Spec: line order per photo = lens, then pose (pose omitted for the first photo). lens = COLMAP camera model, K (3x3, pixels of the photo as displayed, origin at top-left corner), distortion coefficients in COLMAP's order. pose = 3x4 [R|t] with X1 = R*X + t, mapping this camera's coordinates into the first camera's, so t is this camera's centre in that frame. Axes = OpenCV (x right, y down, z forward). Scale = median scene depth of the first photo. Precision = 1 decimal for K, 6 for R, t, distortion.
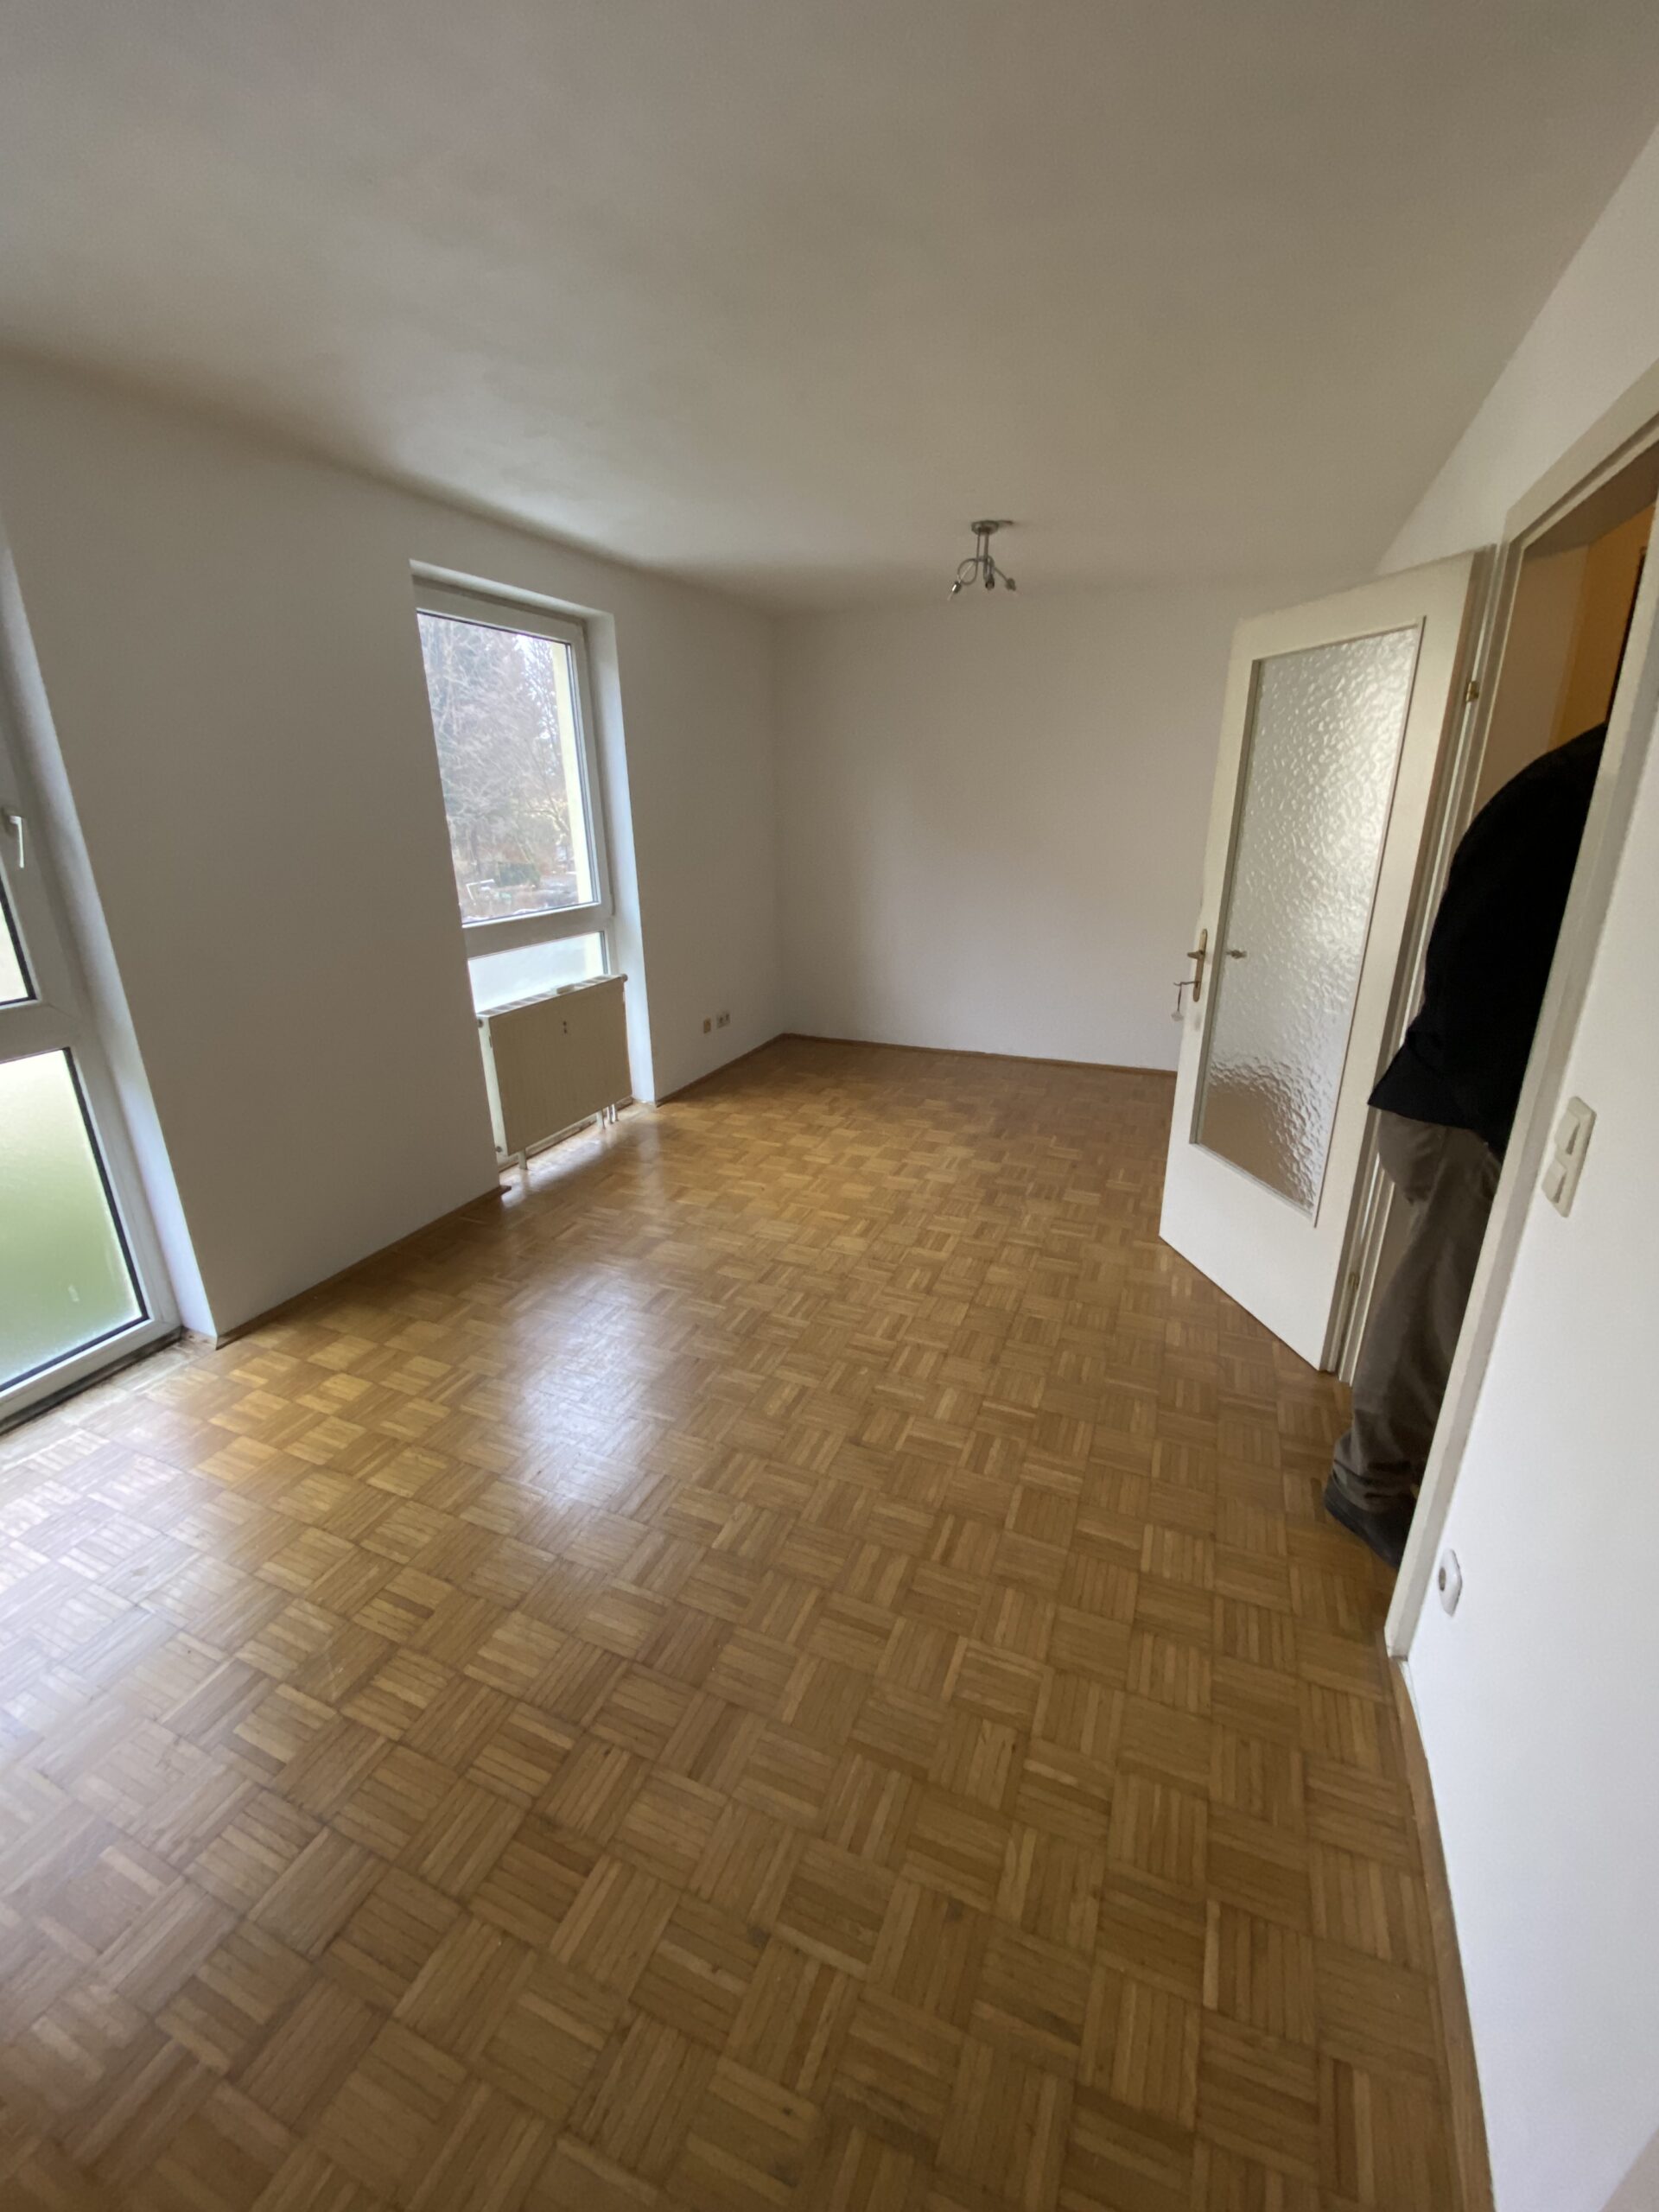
lens RADIAL K [[878.9, 0, 834.6], [0, 878.9, 1099.3], [0, 0, 1]] dist [0.001046, -0.011577]
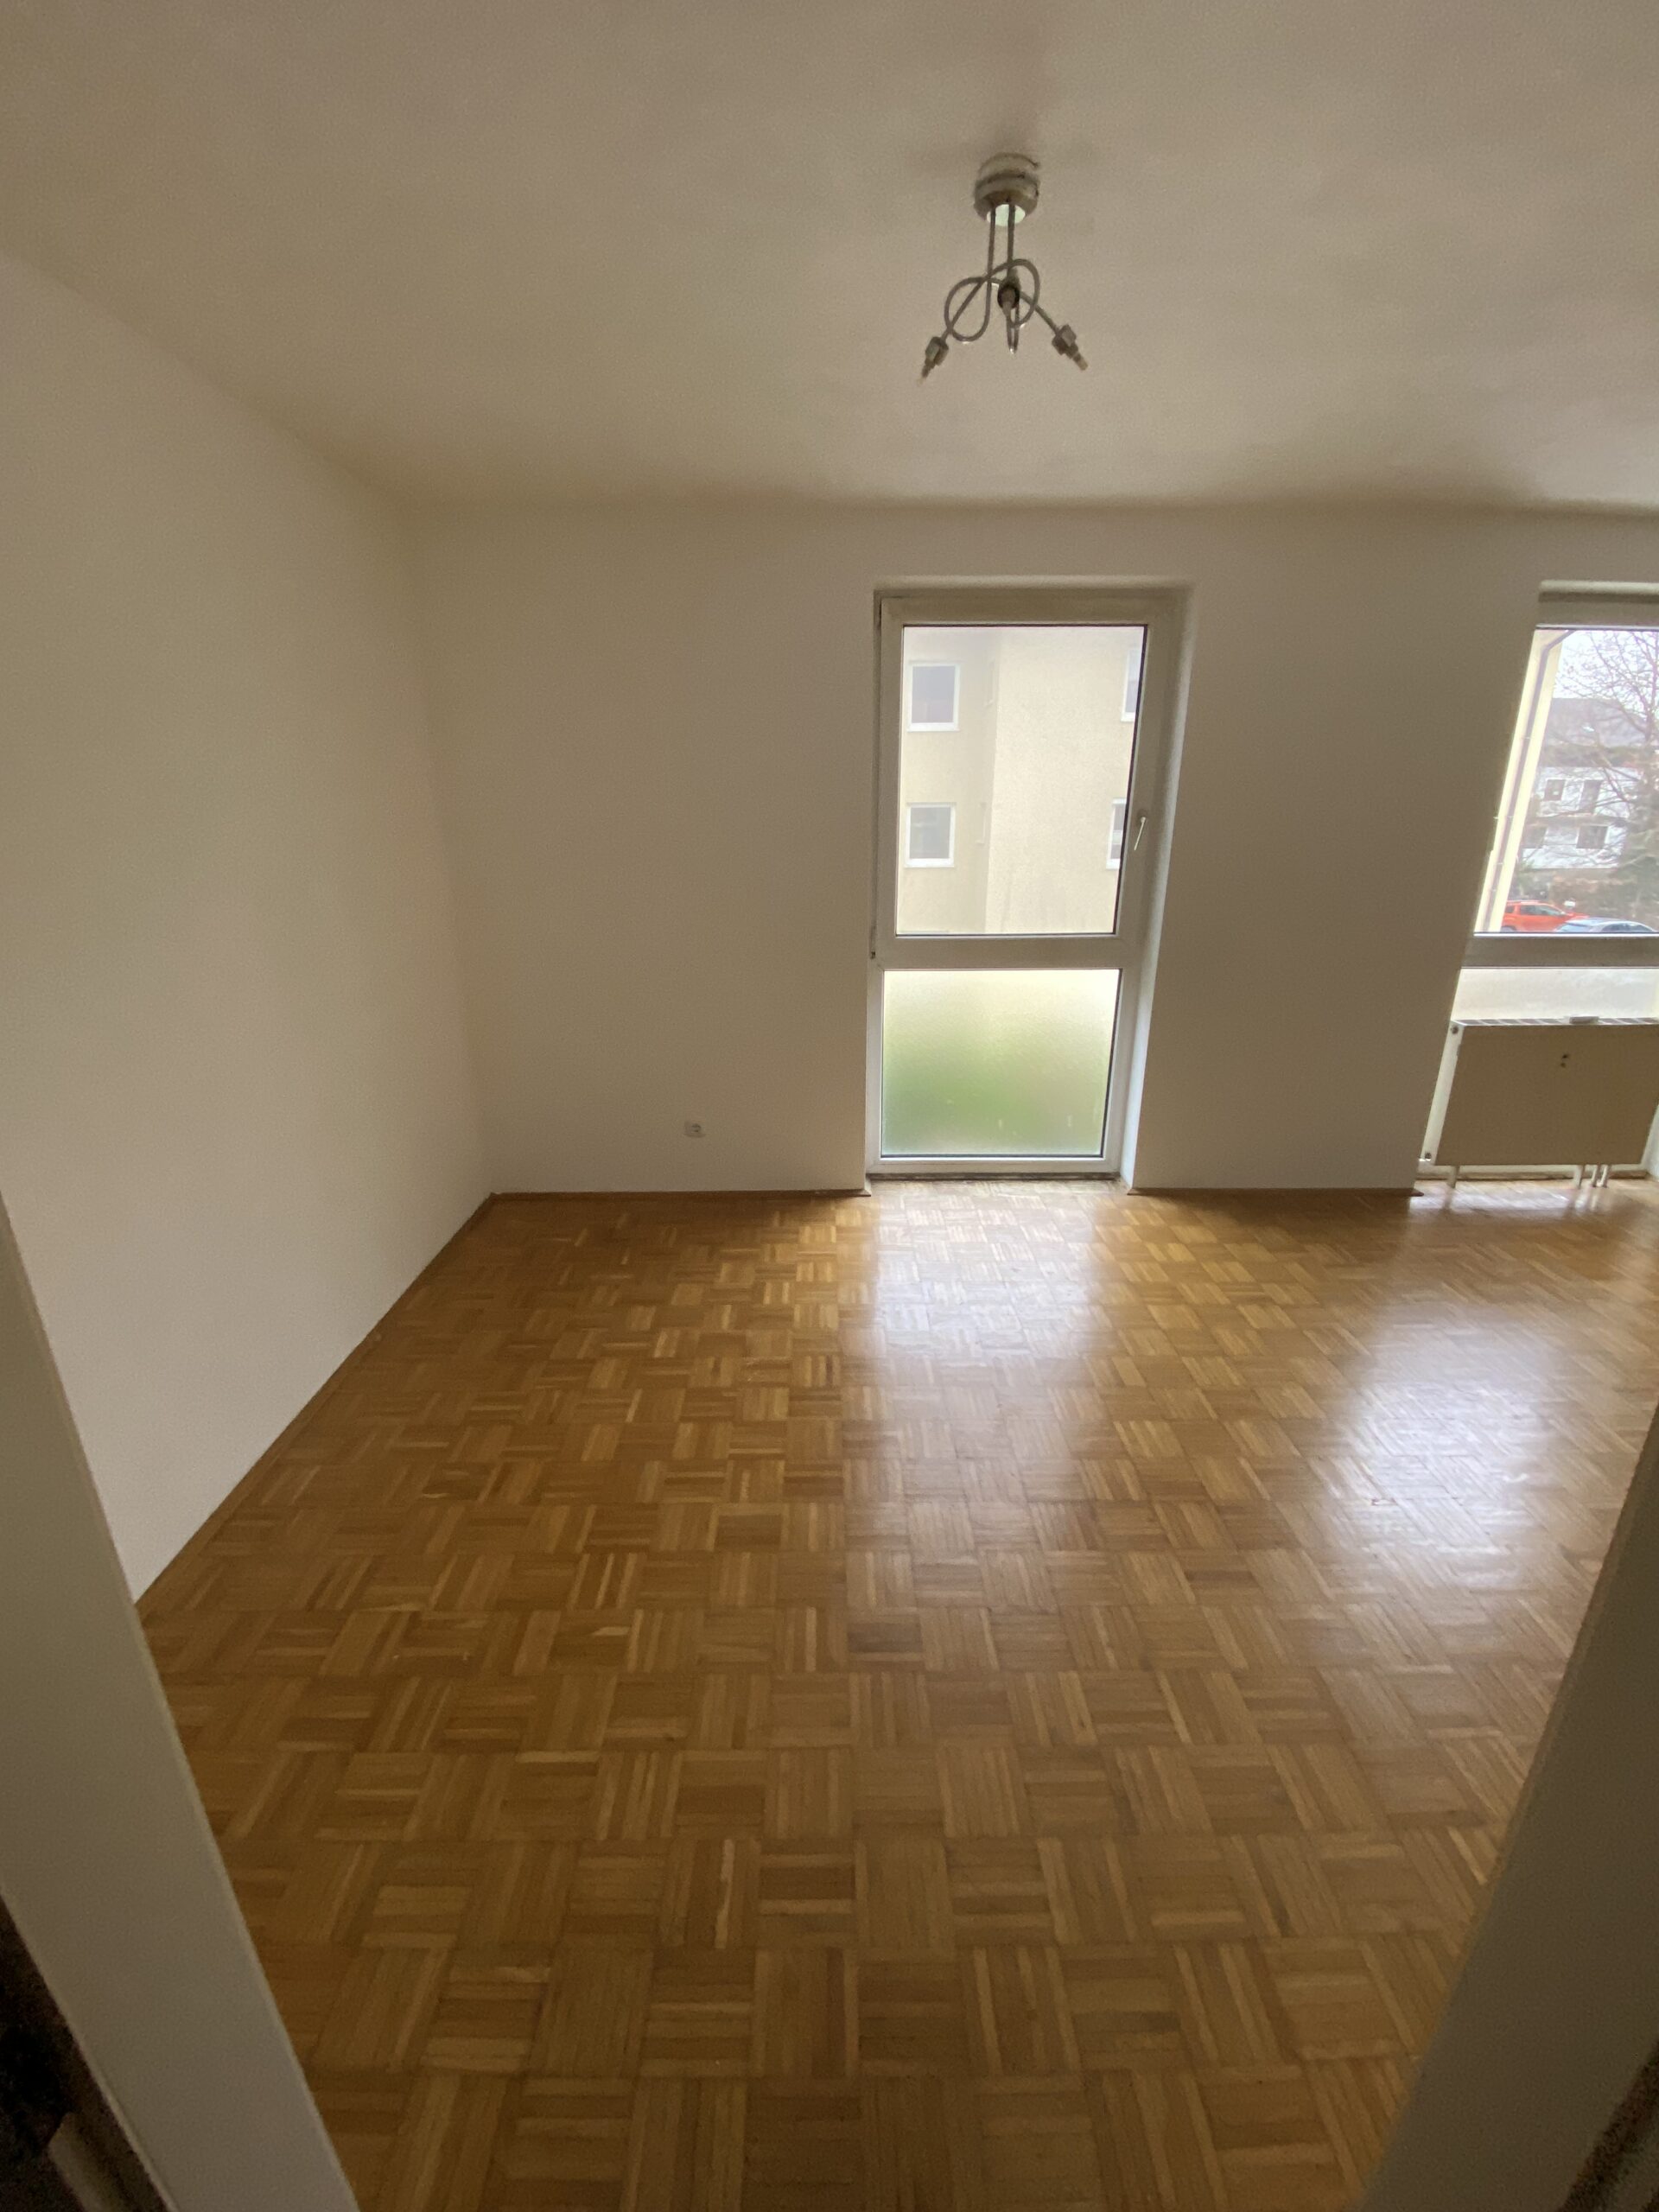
lens RADIAL K [[878.9, 0, 834.6], [0, 878.9, 1099.3], [0, 0, 1]] dist [0.001046, -0.011577]
pose [[0.391195, 0.289142, -0.873707, 0.296641], [-0.298052, 0.938002, 0.176969, 0.029909], [0.870707, 0.191181, 0.453121, -0.081981]]
